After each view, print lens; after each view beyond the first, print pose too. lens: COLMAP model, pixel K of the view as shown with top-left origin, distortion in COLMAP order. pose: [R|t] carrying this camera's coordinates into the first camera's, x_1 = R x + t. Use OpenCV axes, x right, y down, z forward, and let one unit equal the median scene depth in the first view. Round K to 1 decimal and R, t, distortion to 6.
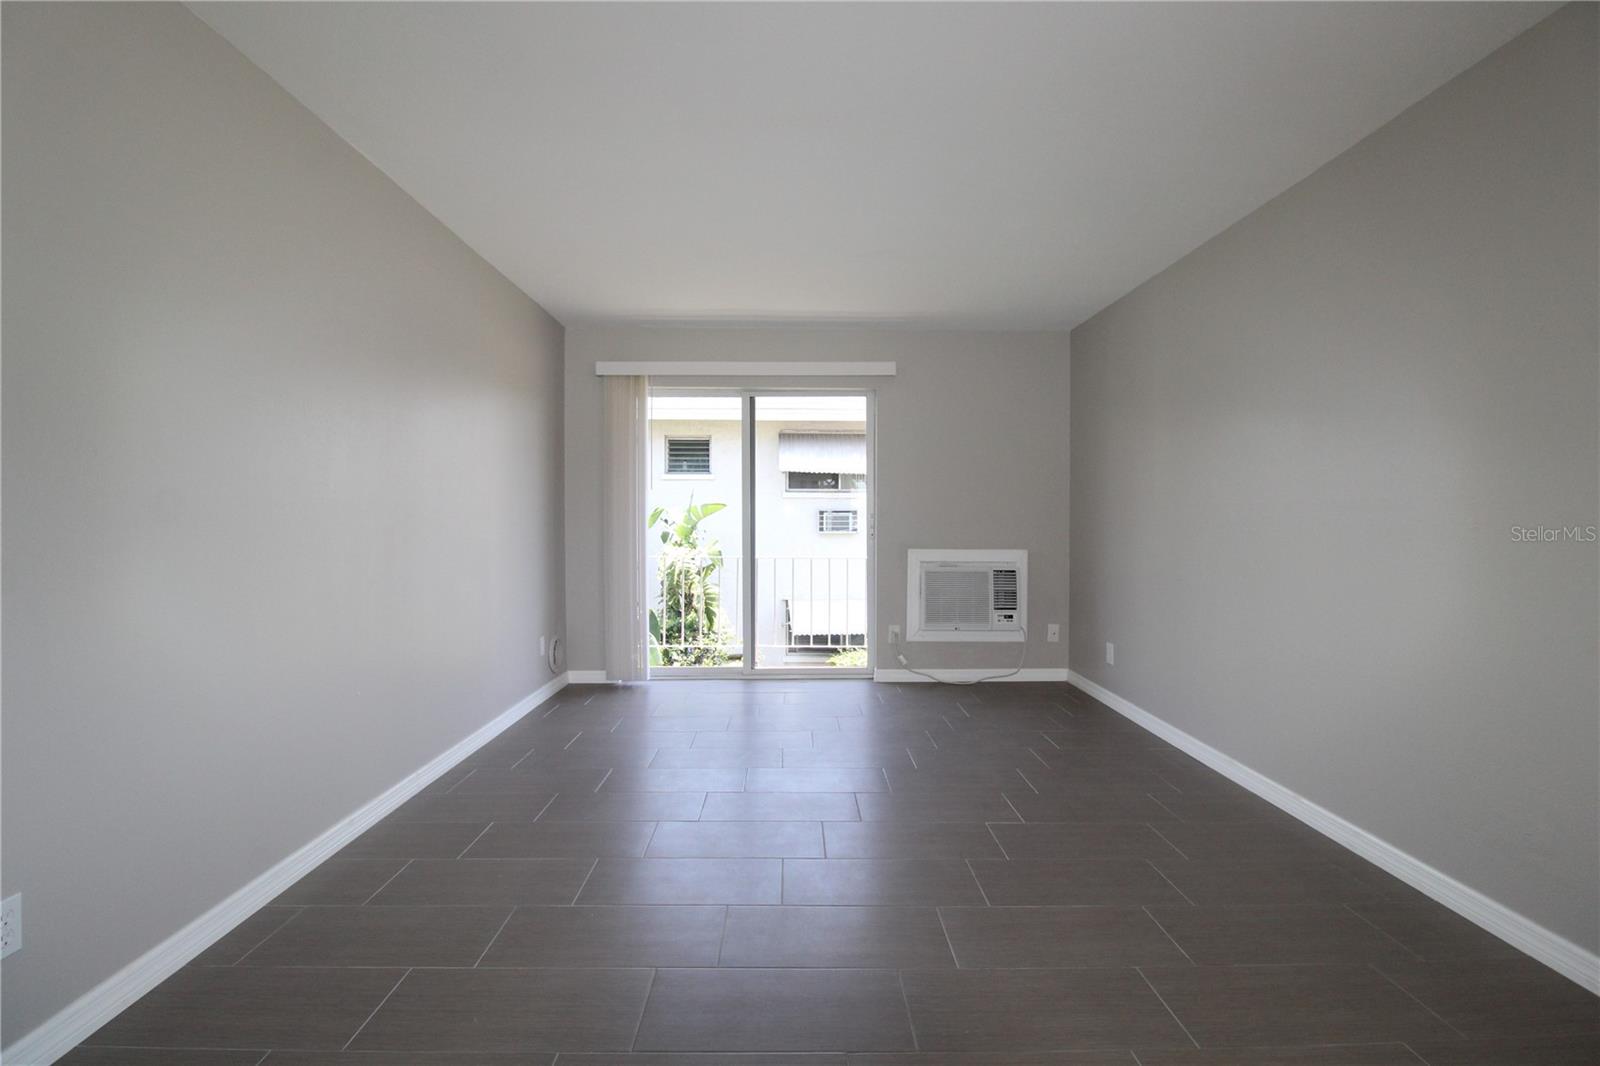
lens RADIAL K [[740.2, 0, 800.0], [0, 740.2, 533.0], [0, 0, 1]] dist [0.013202, 0.000071]
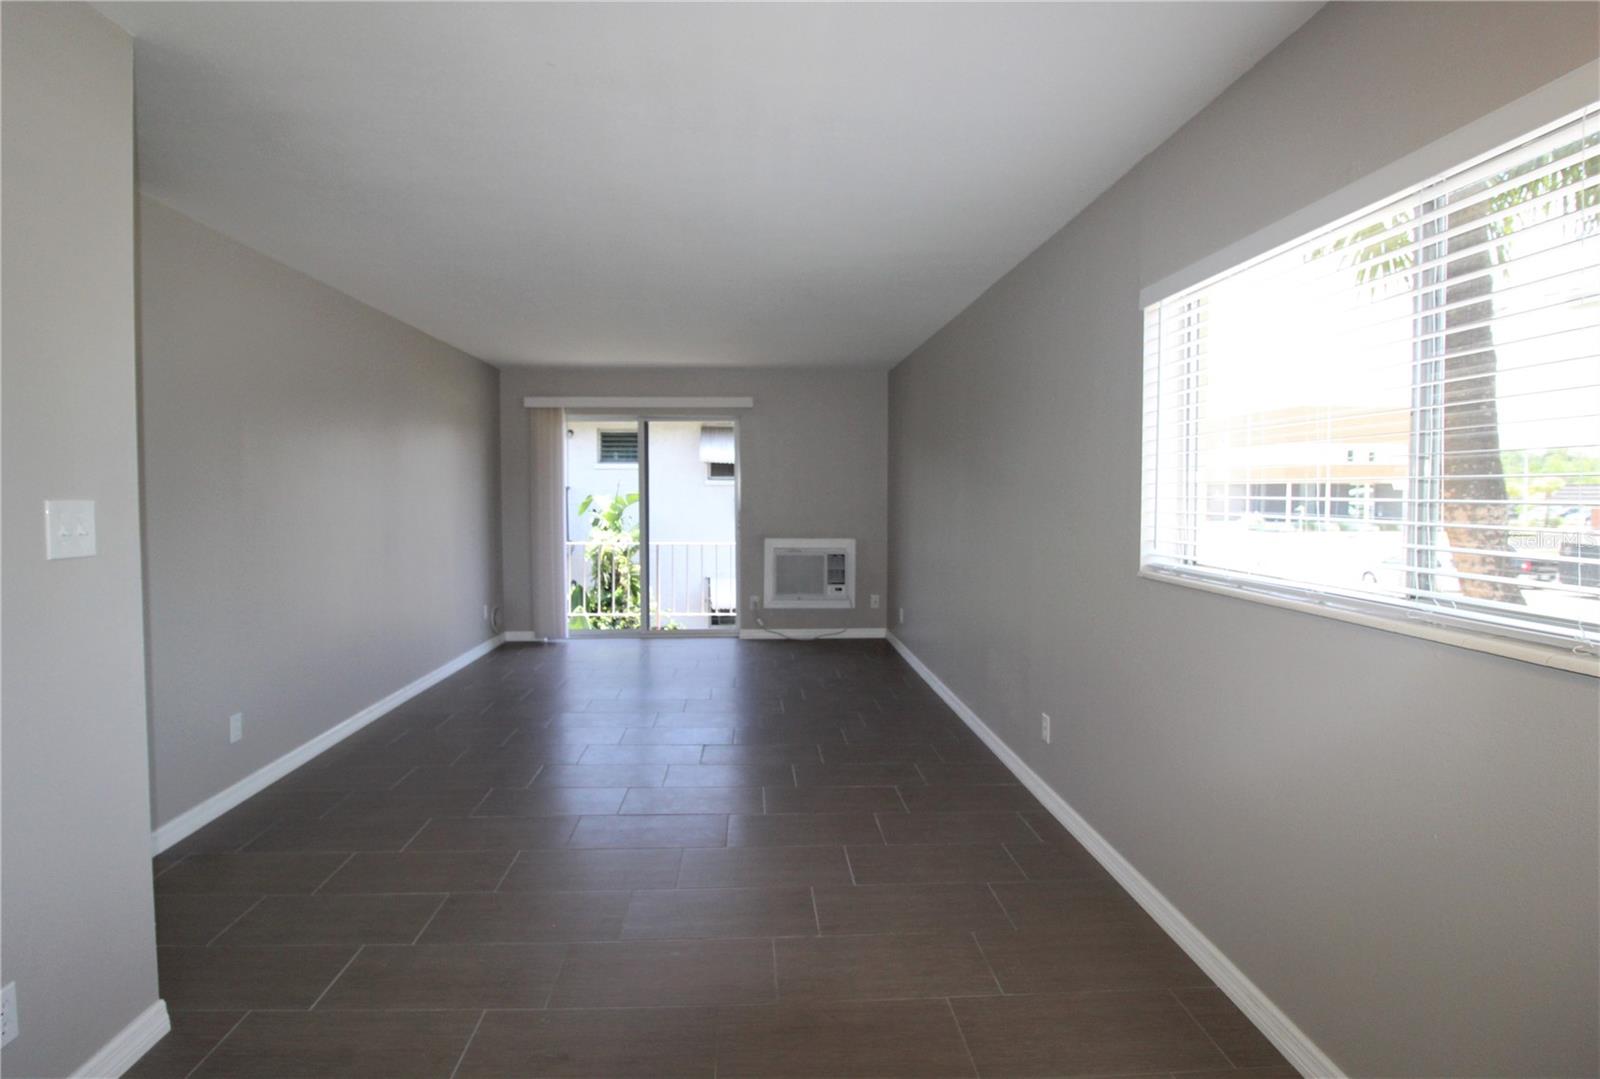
lens RADIAL K [[755.5, 0, 769.5], [0, 755.5, 528.4], [0, 0, 1]] dist [0.001234, 0.000113]
pose [[0.999749, -0.001575, 0.022352, 0.124680], [0.000998, 0.999667, 0.025798, -0.031026], [-0.022385, -0.025769, 0.999417, -0.342792]]
